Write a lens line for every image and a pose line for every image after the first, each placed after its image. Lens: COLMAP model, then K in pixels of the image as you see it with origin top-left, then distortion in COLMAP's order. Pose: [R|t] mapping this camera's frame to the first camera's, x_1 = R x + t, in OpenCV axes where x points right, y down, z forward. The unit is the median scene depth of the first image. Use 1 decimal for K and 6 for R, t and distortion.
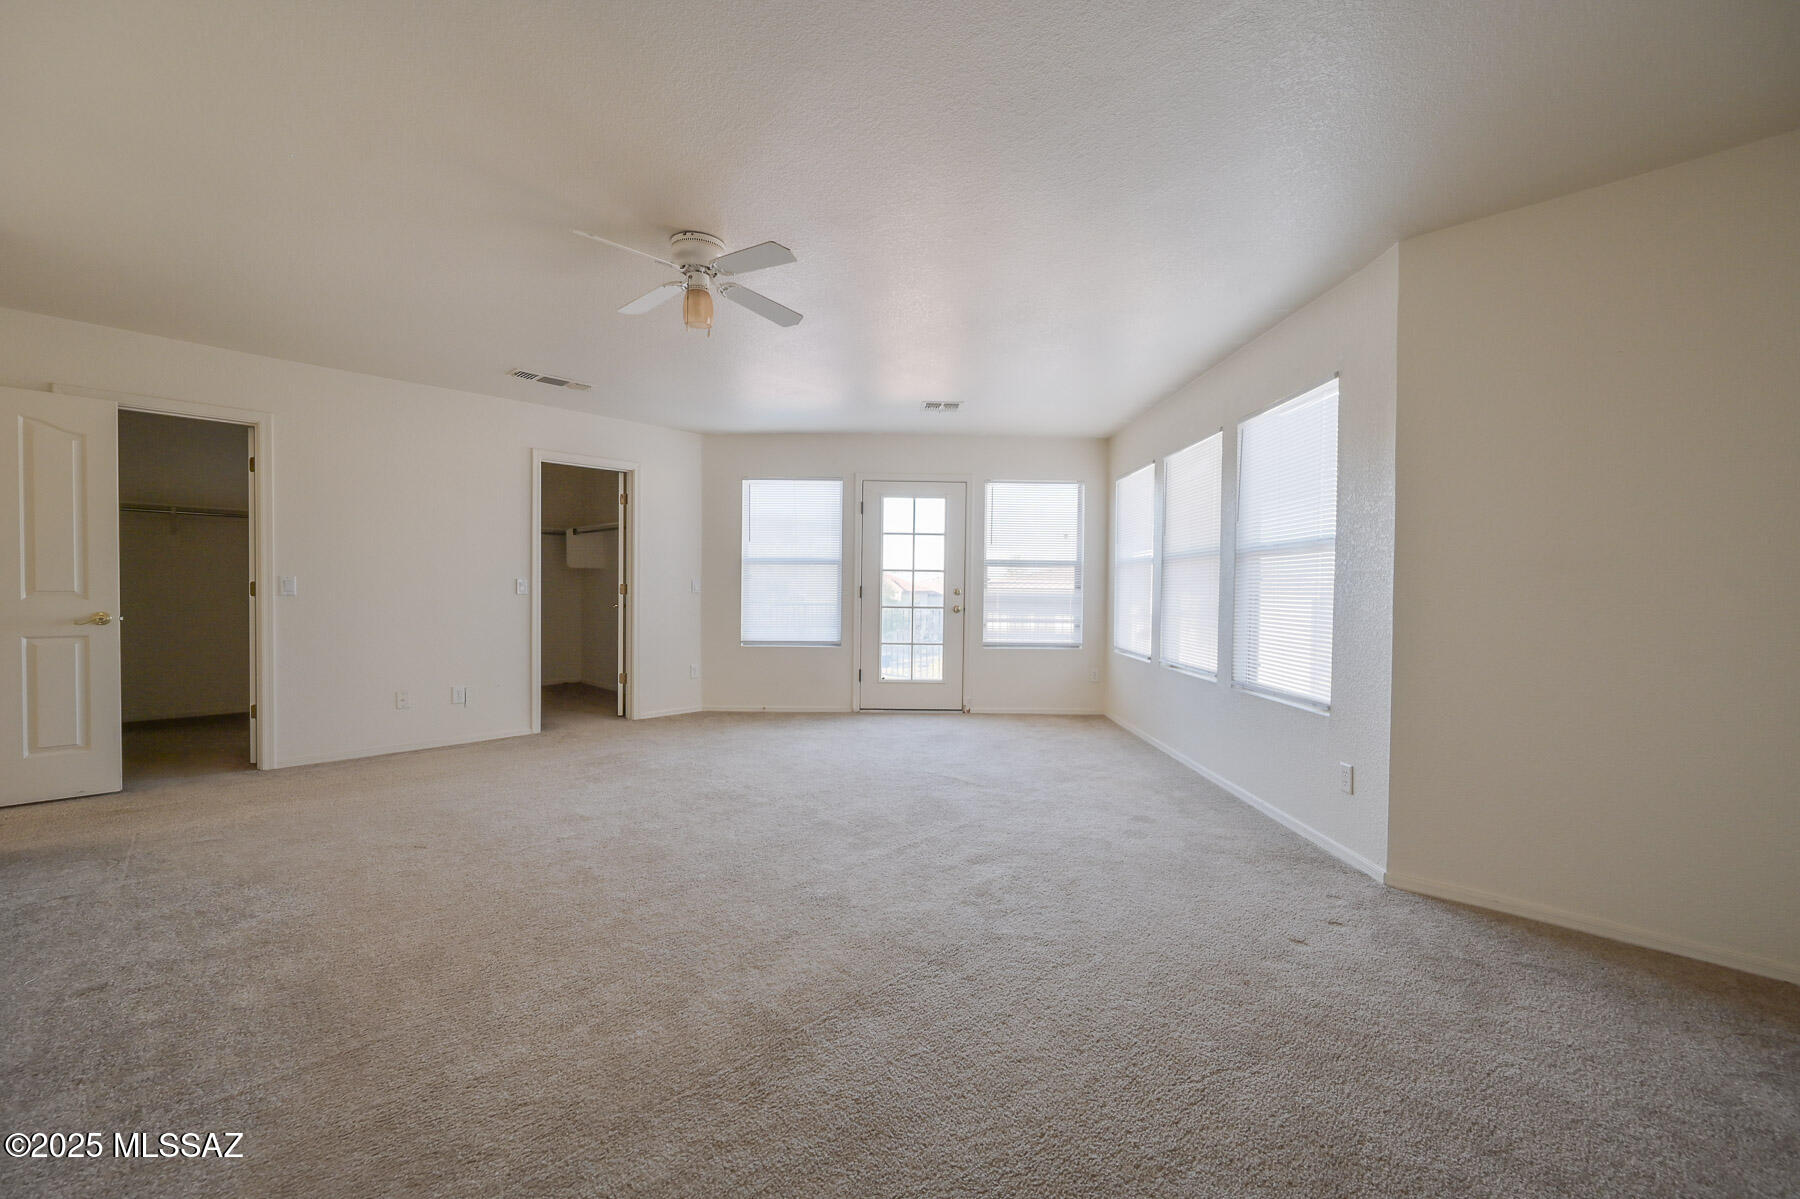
lens RADIAL K [[707.9, 0, 905.3], [0, 707.9, 598.8], [0, 0, 1]] dist [-0.001151, -0.000550]
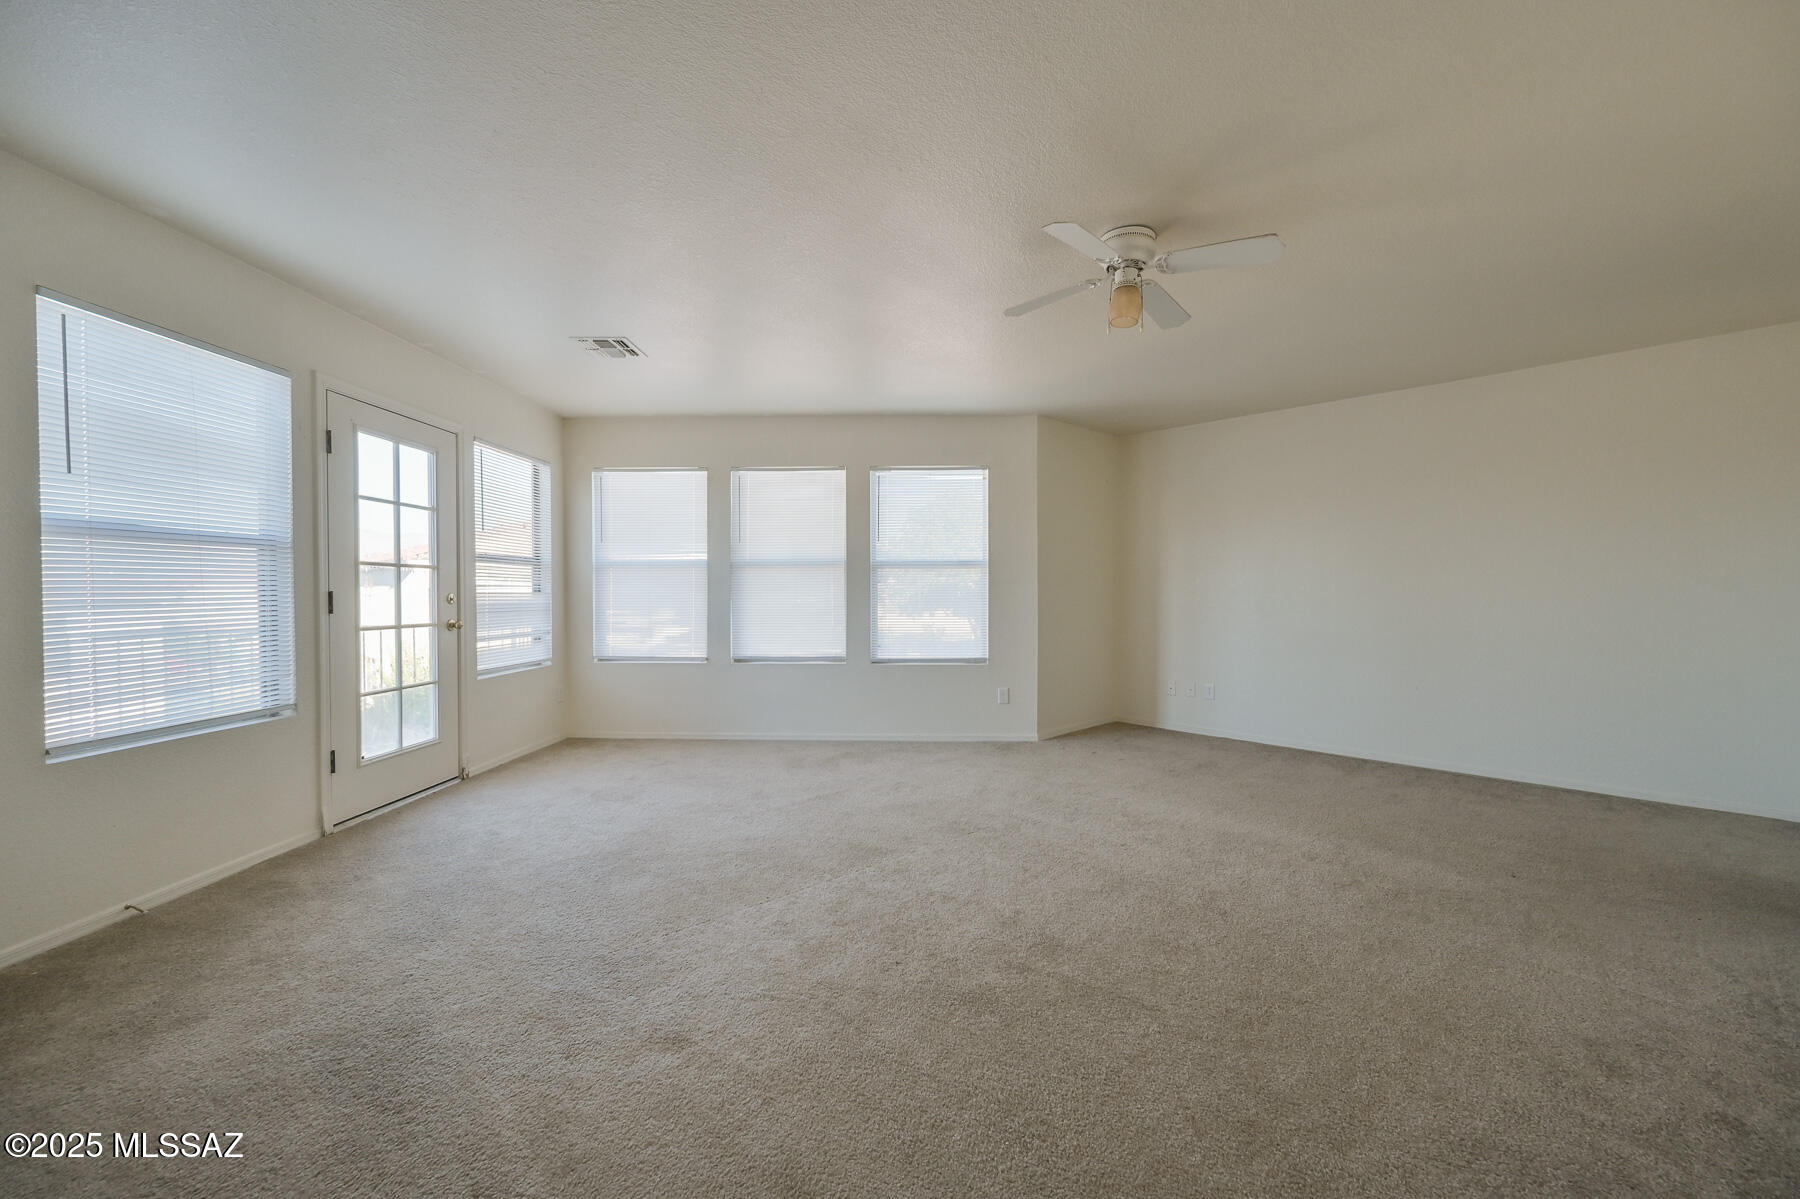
lens RADIAL K [[707.9, 0, 895.7], [0, 707.9, 596.6], [0, 0, 1]] dist [-0.001151, -0.000550]
pose [[0.064068, -0.018132, 0.997781, -0.557515], [0.019038, 0.999675, 0.016944, -0.015762], [-0.997764, 0.017910, 0.064393, 0.549752]]
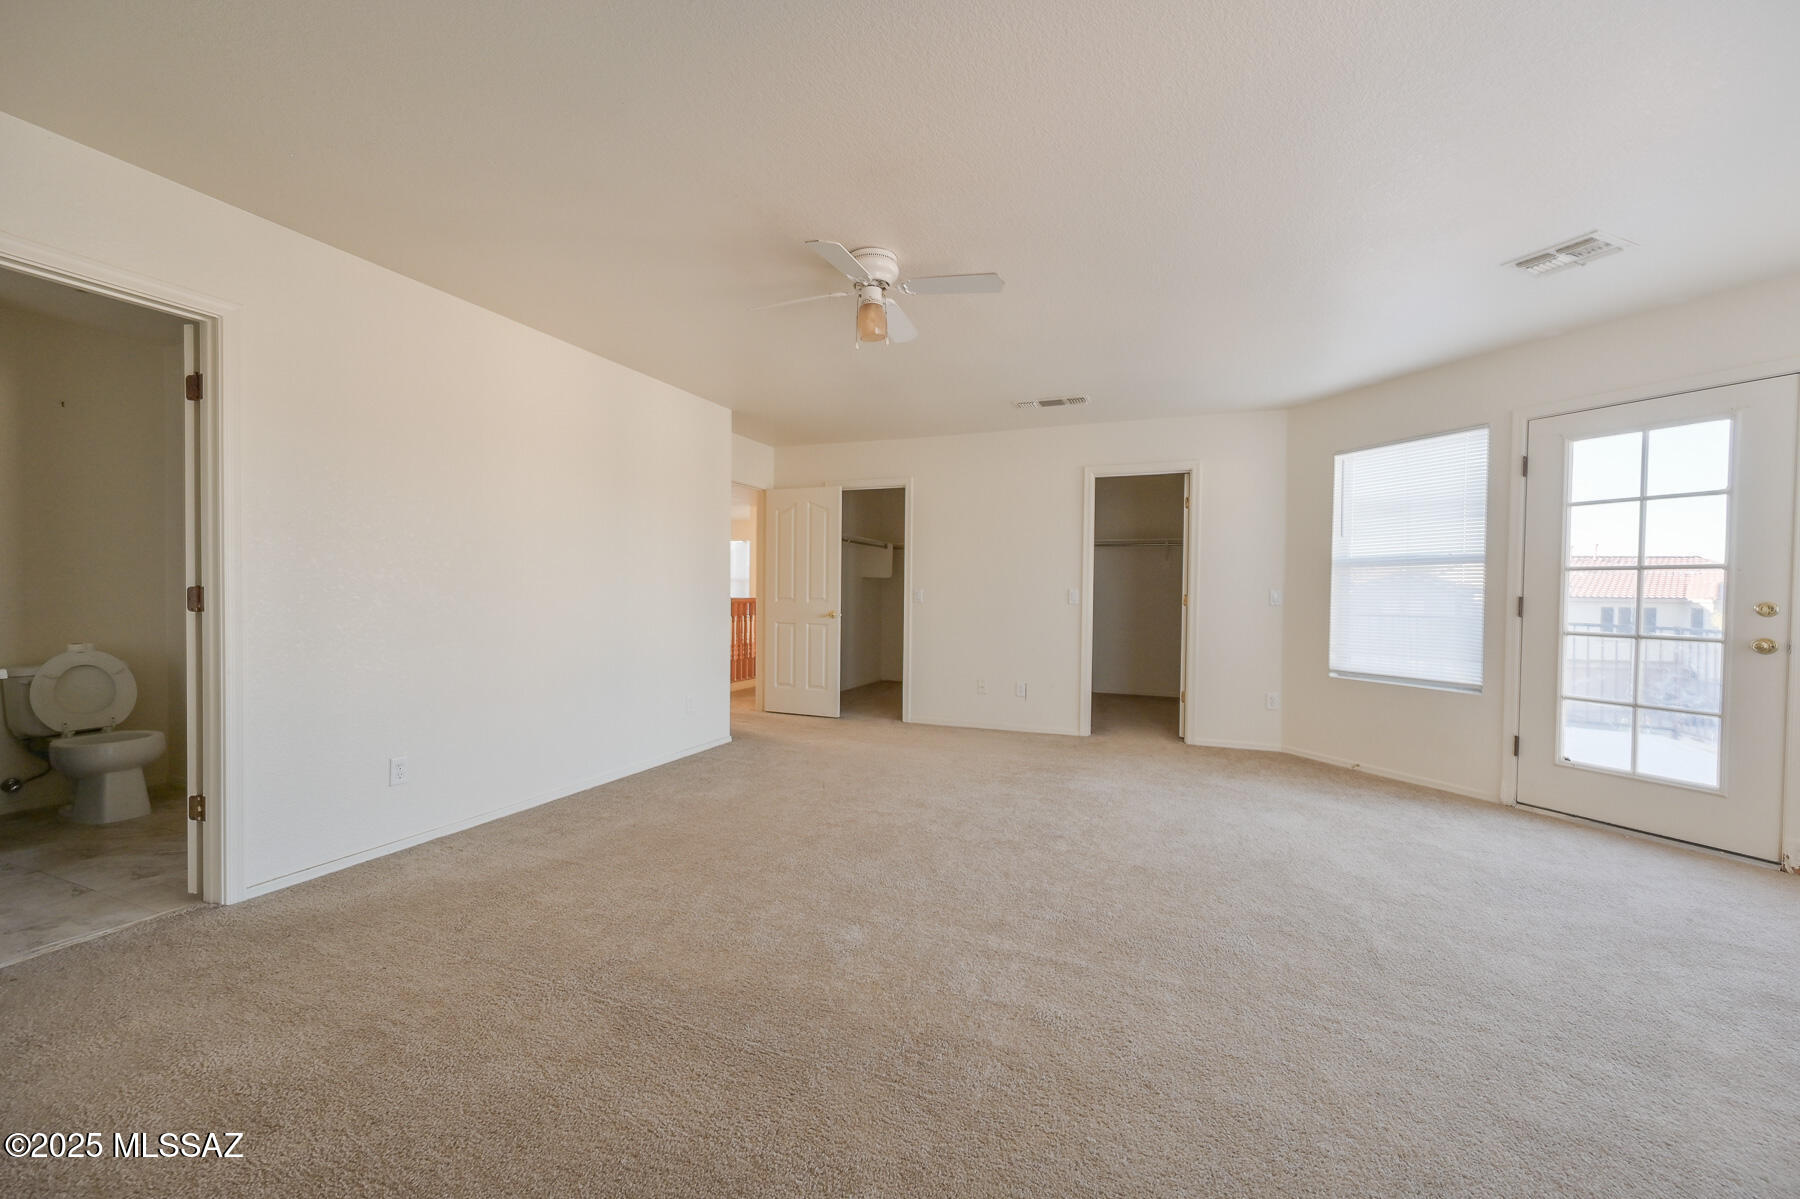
lens RADIAL K [[707.9, 0, 901.1], [0, 707.9, 601.6], [0, 0, 1]] dist [-0.001151, -0.000550]
pose [[0.374995, 0.006434, -0.927005, 0.295550], [-0.020972, 0.999779, -0.001544, -0.002190], [0.926790, 0.020020, 0.375047, 0.291567]]
